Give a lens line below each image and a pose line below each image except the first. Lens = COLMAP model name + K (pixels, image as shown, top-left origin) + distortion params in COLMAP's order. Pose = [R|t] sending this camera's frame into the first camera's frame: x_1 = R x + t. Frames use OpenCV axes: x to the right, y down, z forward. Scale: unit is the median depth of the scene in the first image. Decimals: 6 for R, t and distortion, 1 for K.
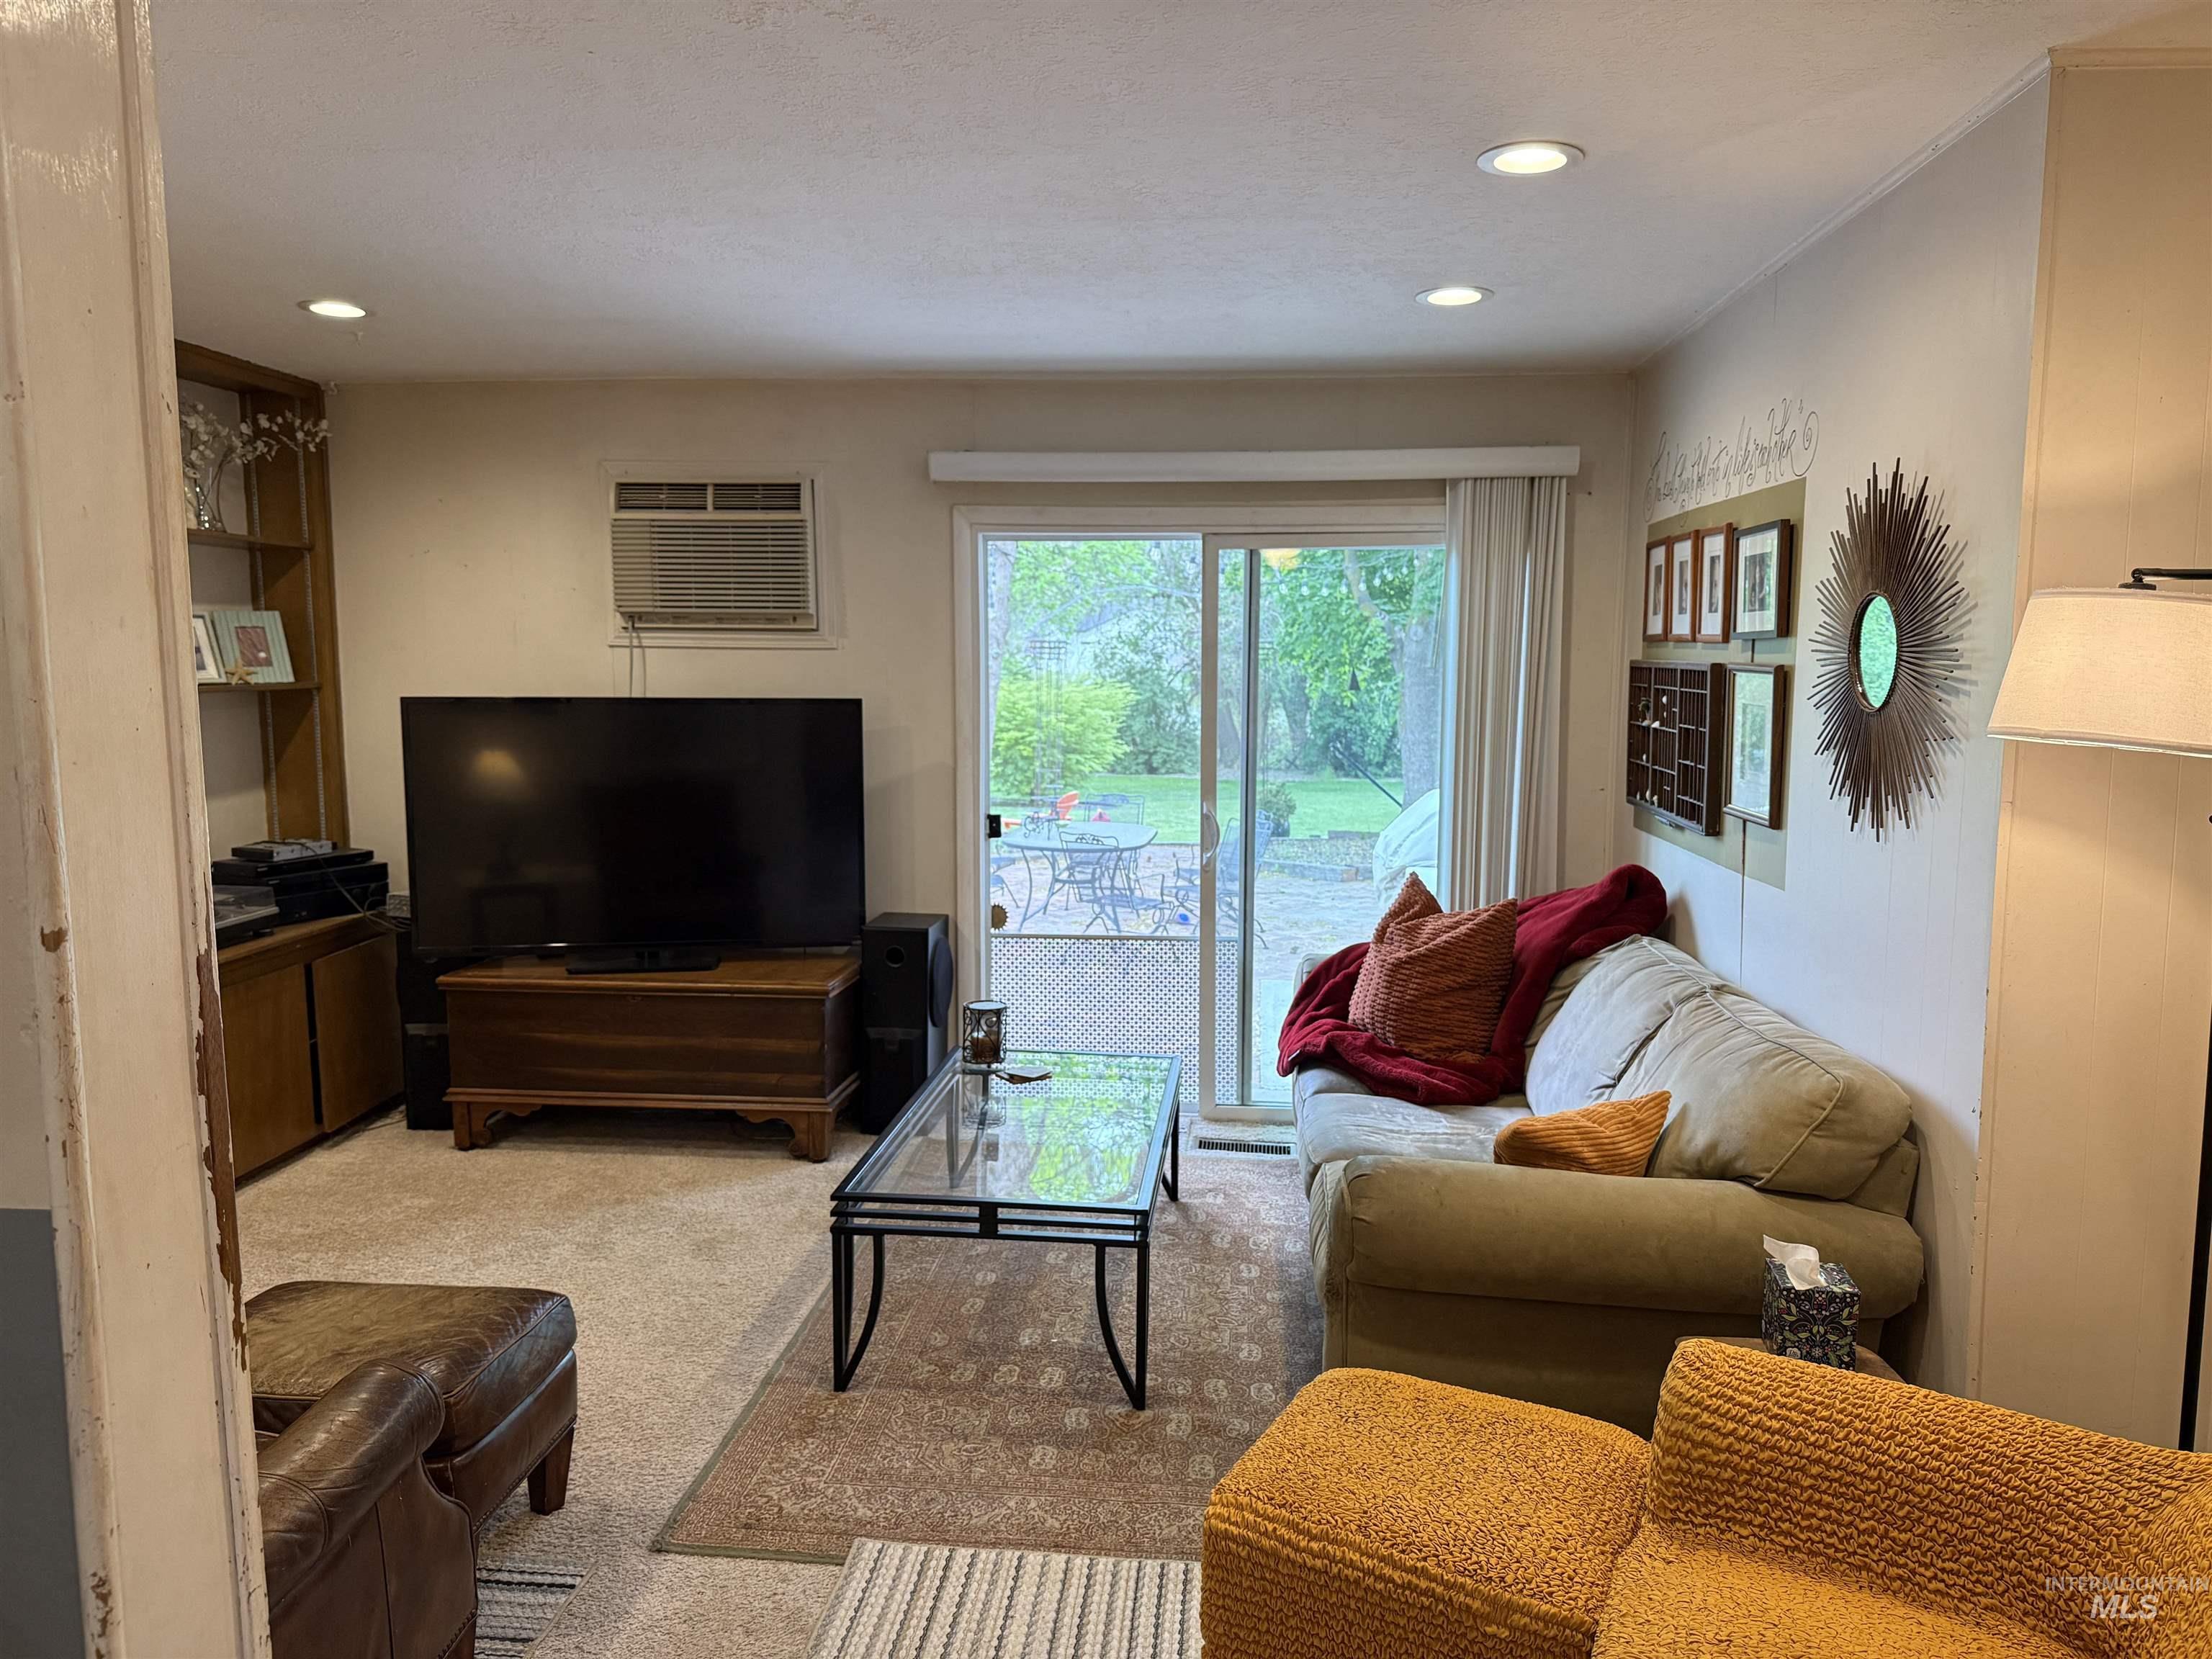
lens RADIAL K [[1563.8, 0, 1107.4], [0, 1563.8, 837.6], [0, 0, 1]] dist [0.187876, -0.346916]
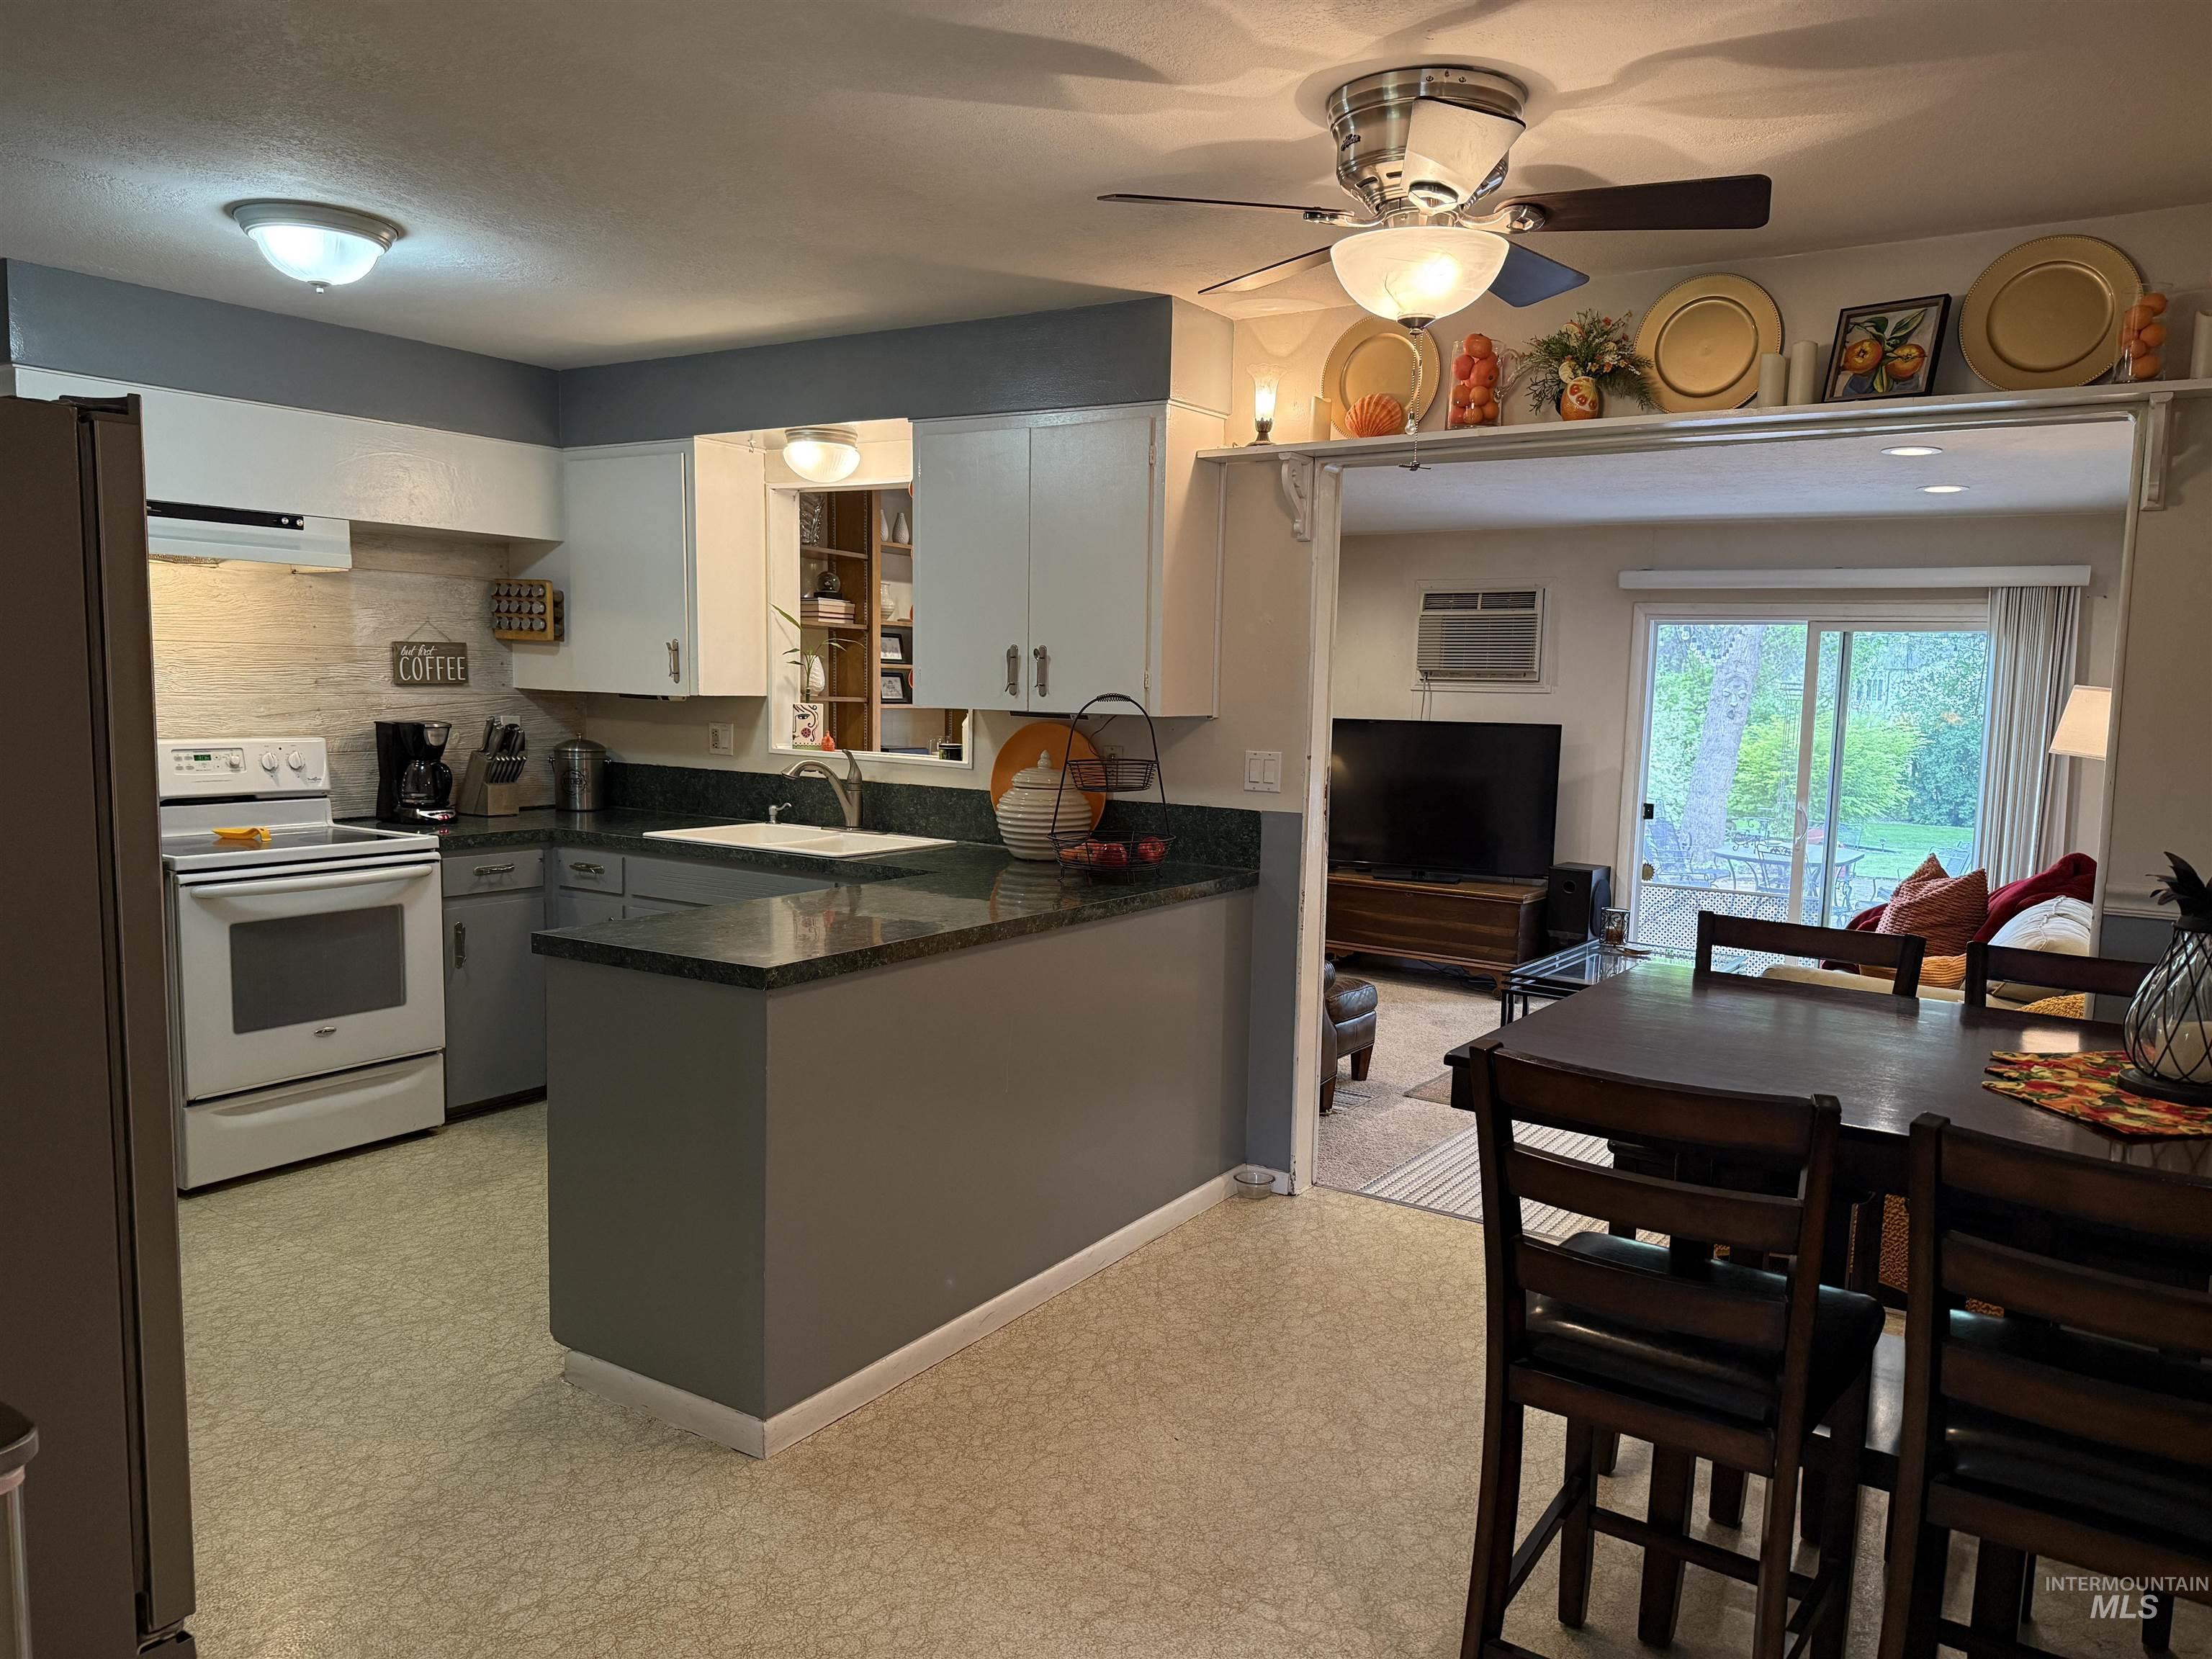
lens RADIAL K [[1563.8, 0, 1107.4], [0, 1563.8, 837.6], [0, 0, 1]] dist [0.187876, -0.346916]
pose [[0.882845, 0.067731, -0.464755, 0.197008], [-0.077883, 0.996959, -0.002654, 0.067512], [0.463161, 0.038540, 0.885436, -0.650169]]
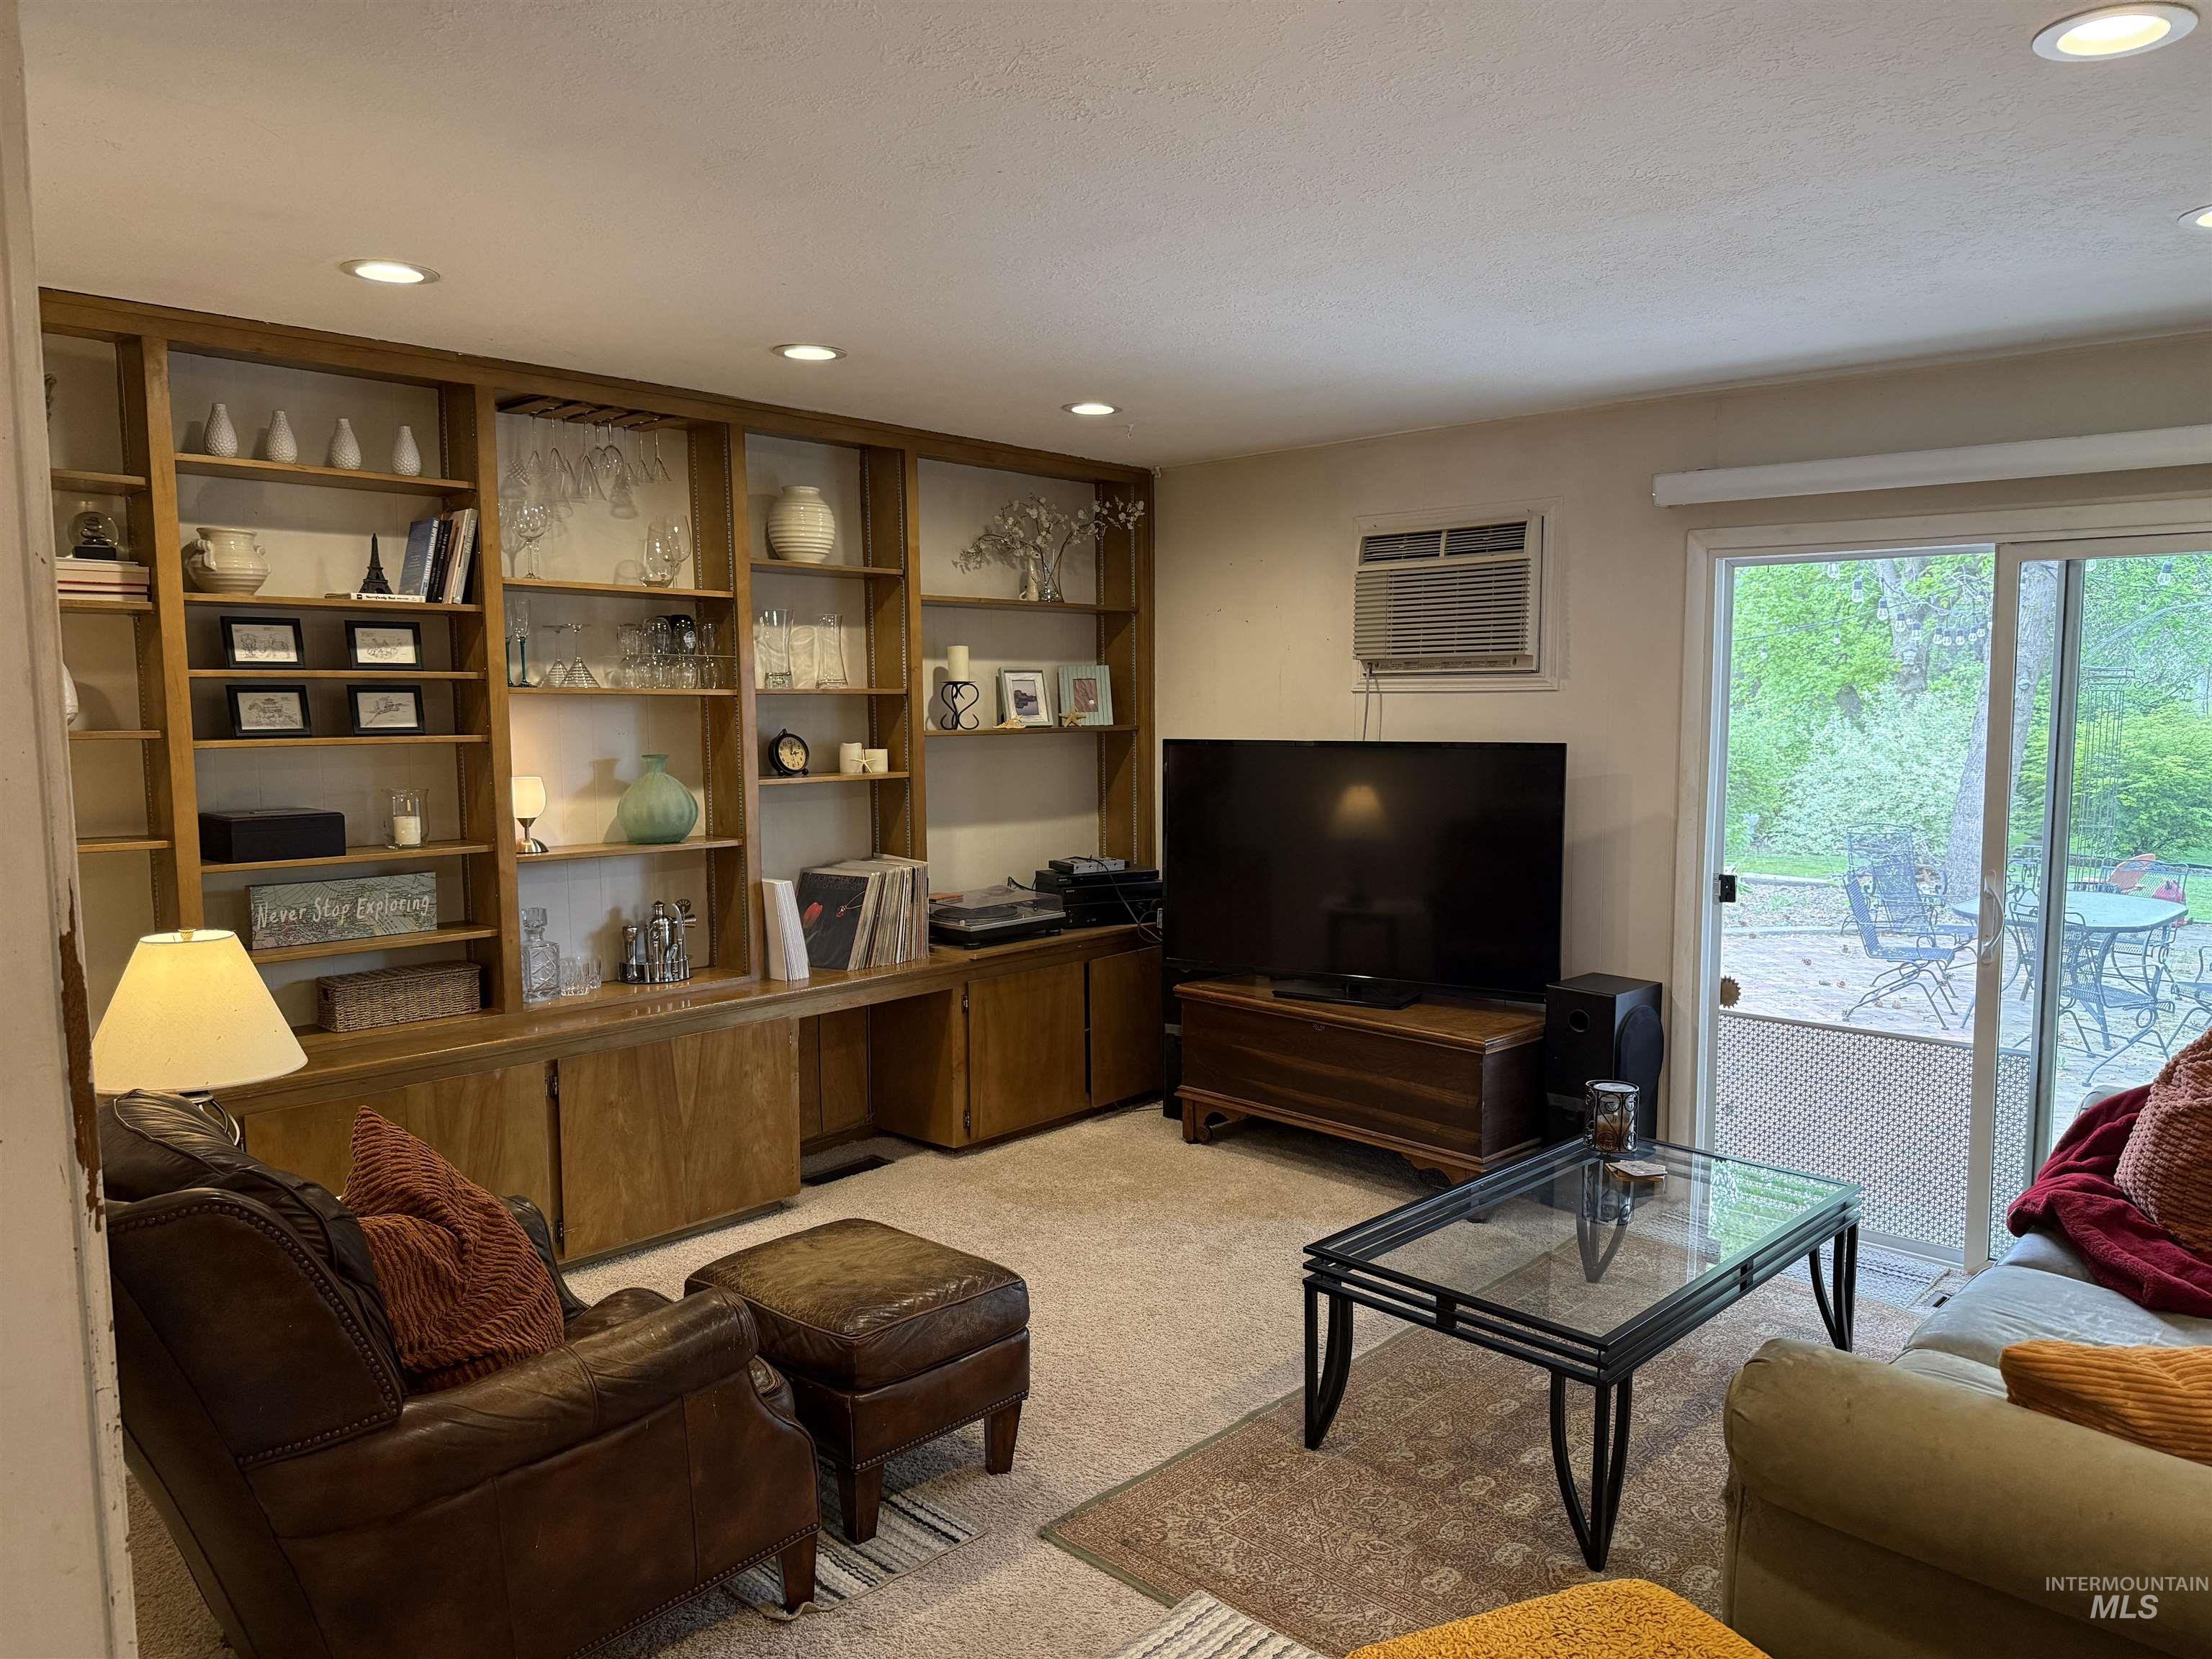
lens RADIAL K [[1561.1, 0, 1106.0], [0, 1561.1, 829.5], [0, 0, 1]] dist [0.134386, -0.191154]
pose [[0.787795, 0.049429, -0.613951, 0.214555], [-0.065291, 0.997860, -0.003442, -0.015859], [0.612467, 0.042797, 0.789337, 0.088557]]
